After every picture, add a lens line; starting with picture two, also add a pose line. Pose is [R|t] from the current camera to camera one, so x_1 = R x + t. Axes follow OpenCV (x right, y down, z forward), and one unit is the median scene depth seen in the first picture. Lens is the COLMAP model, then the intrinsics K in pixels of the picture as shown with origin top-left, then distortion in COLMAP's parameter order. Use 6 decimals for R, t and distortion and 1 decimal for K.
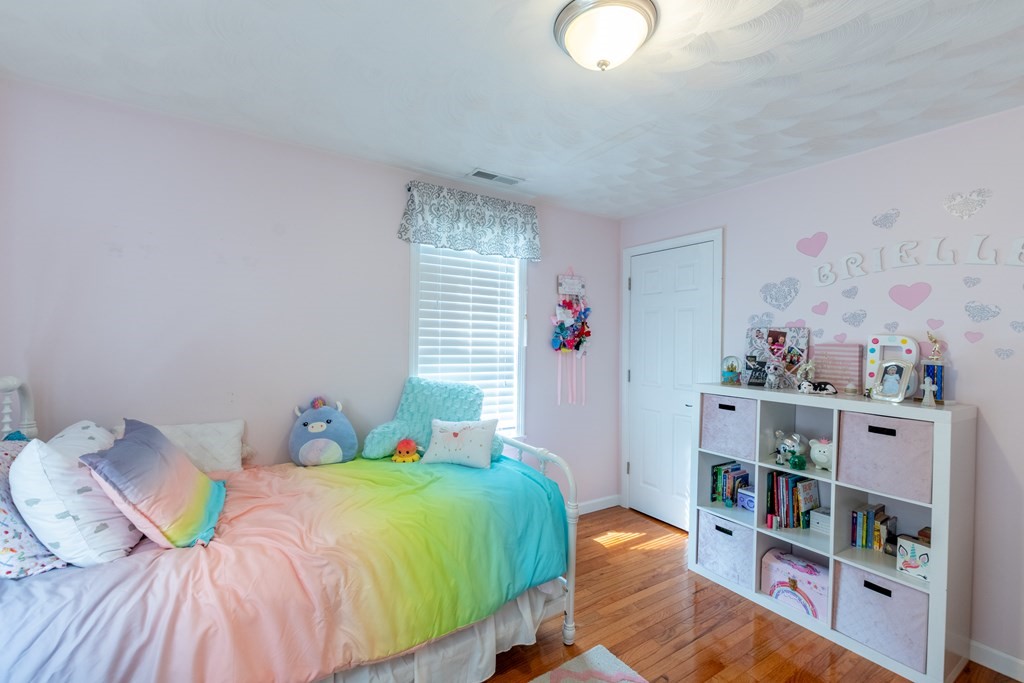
lens RADIAL K [[441.6, 0, 511.0], [0, 441.6, 342.0], [0, 0, 1]] dist [0.002647, 0.000002]
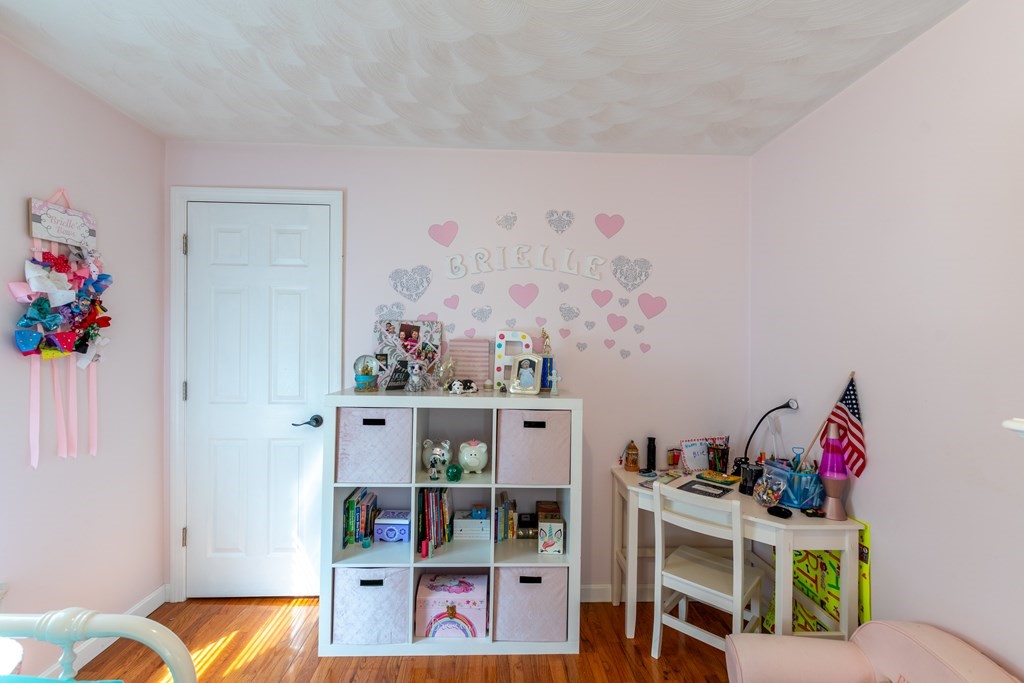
lens RADIAL K [[445.8, 0, 511.8], [0, 445.8, 340.8], [0, 0, 1]] dist [0.004676, 0.000050]
pose [[0.516745, -0.008366, 0.856098, -0.050386], [-0.001801, 0.999939, 0.010859, -0.002777], [-0.856137, -0.007153, 0.516699, 0.371254]]
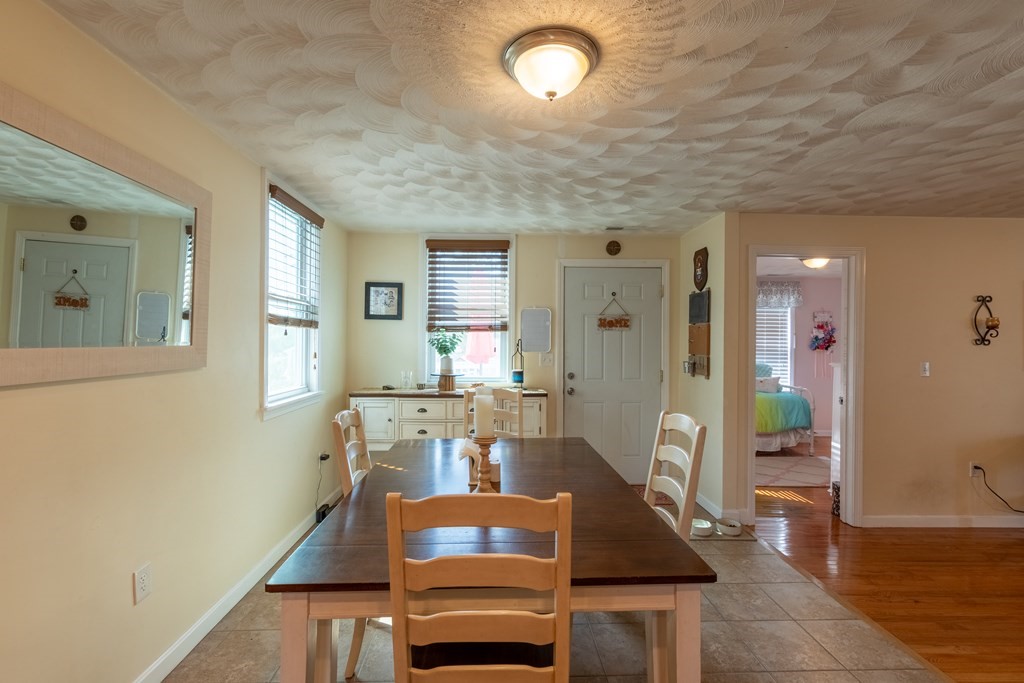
lens RADIAL K [[445.8, 0, 510.7], [0, 445.8, 341.3], [0, 0, 1]] dist [0.004676, 0.000050]
pose [[0.847417, -0.005995, -0.530894, 0.019129], [0.000689, 0.999948, -0.010191, -0.001816], [0.530928, 0.008270, 0.847377, -1.793083]]
